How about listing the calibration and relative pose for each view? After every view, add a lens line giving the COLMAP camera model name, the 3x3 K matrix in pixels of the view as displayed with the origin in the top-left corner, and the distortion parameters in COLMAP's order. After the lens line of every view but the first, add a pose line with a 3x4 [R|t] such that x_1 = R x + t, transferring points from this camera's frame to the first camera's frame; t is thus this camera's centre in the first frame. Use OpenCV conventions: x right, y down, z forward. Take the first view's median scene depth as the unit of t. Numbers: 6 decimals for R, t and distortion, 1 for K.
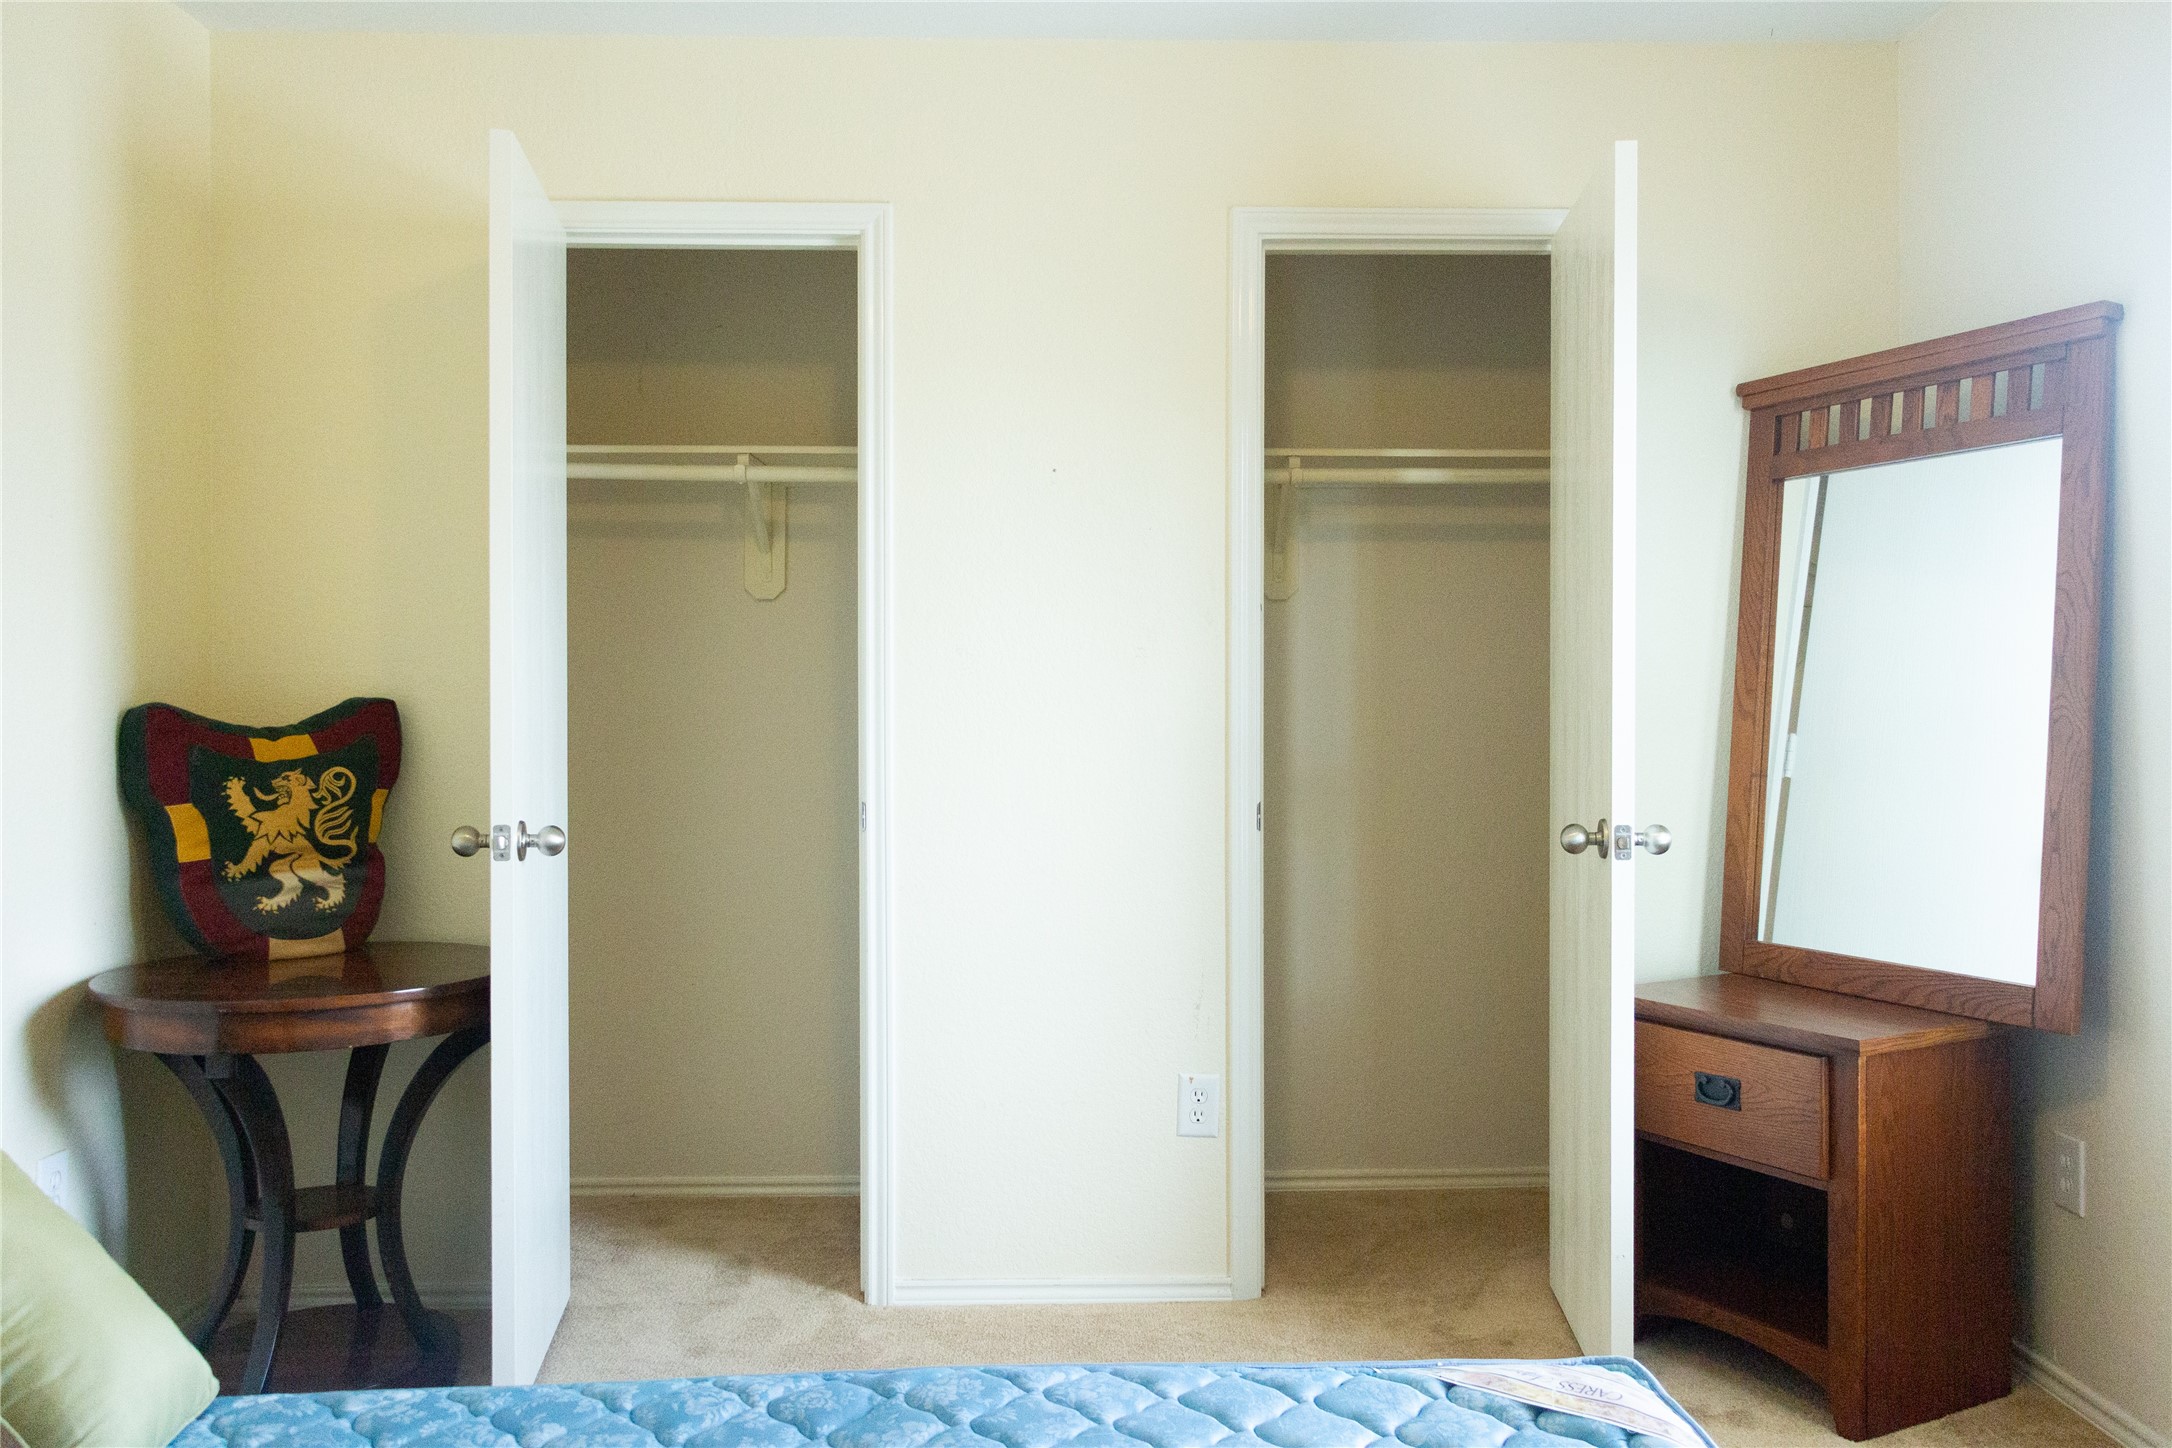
lens RADIAL K [[1757.1, 0, 1086.2], [0, 1757.1, 723.6], [0, 0, 1]] dist [0.010252, -0.011446]
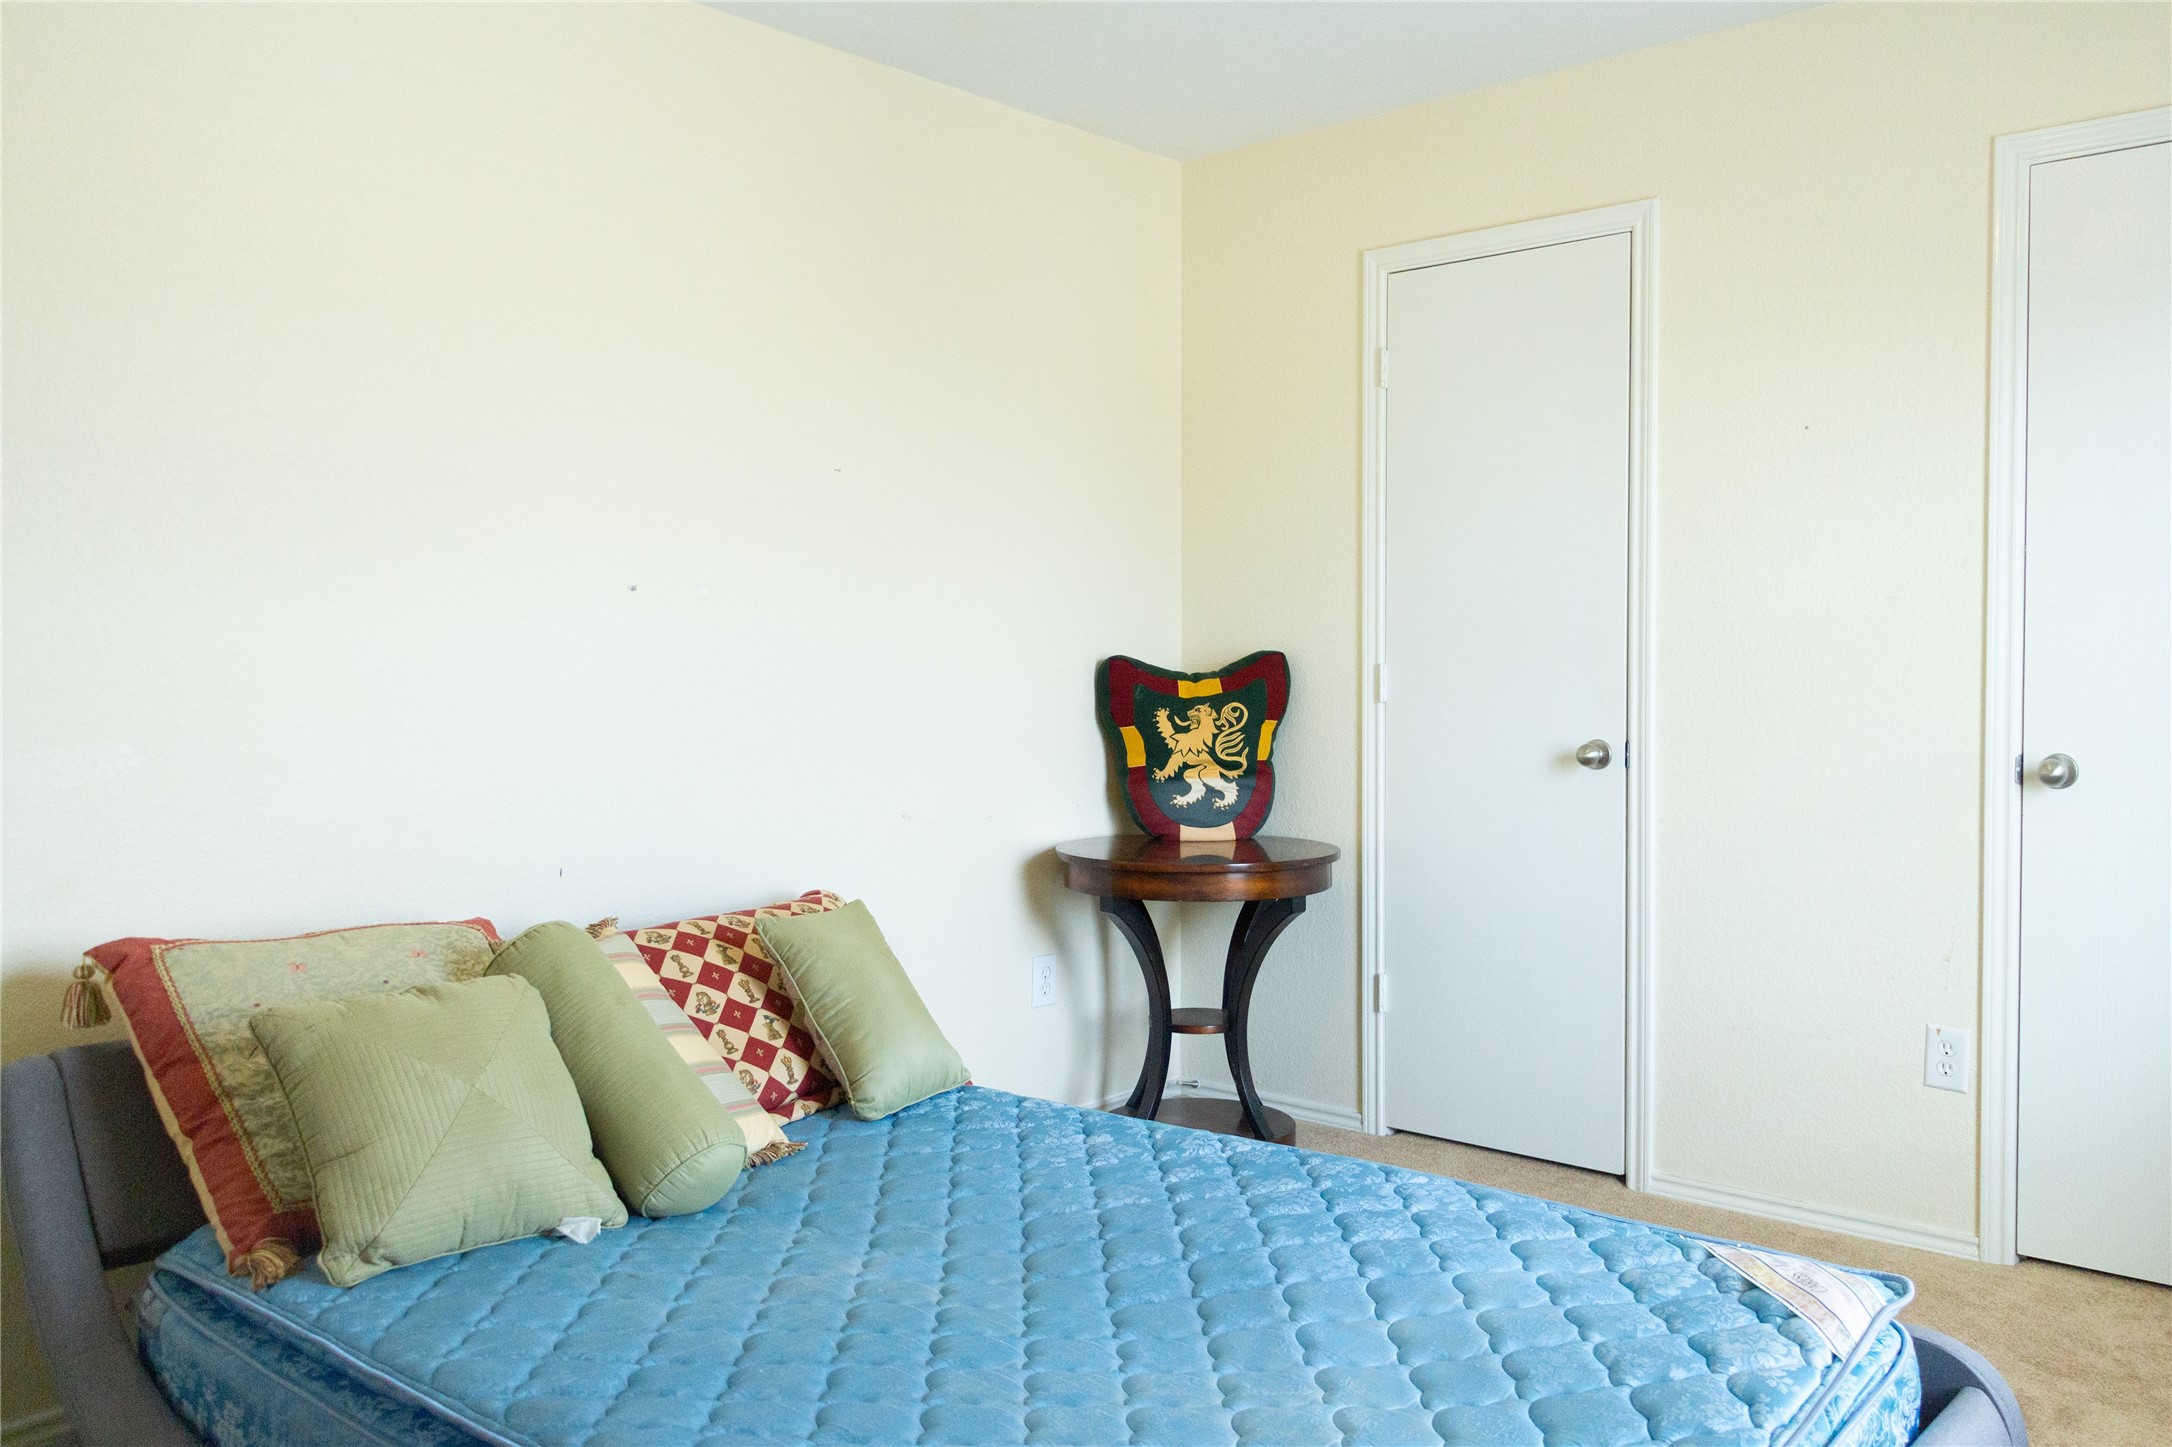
lens RADIAL K [[1757.1, 0, 1087.4], [0, 1757.1, 719.4], [0, 0, 1]] dist [0.010252, -0.011446]
pose [[0.726923, 0.020890, -0.686401, 0.419617], [-0.004018, 0.999649, 0.026168, 0.002931], [0.686707, -0.016264, 0.726752, -0.053058]]
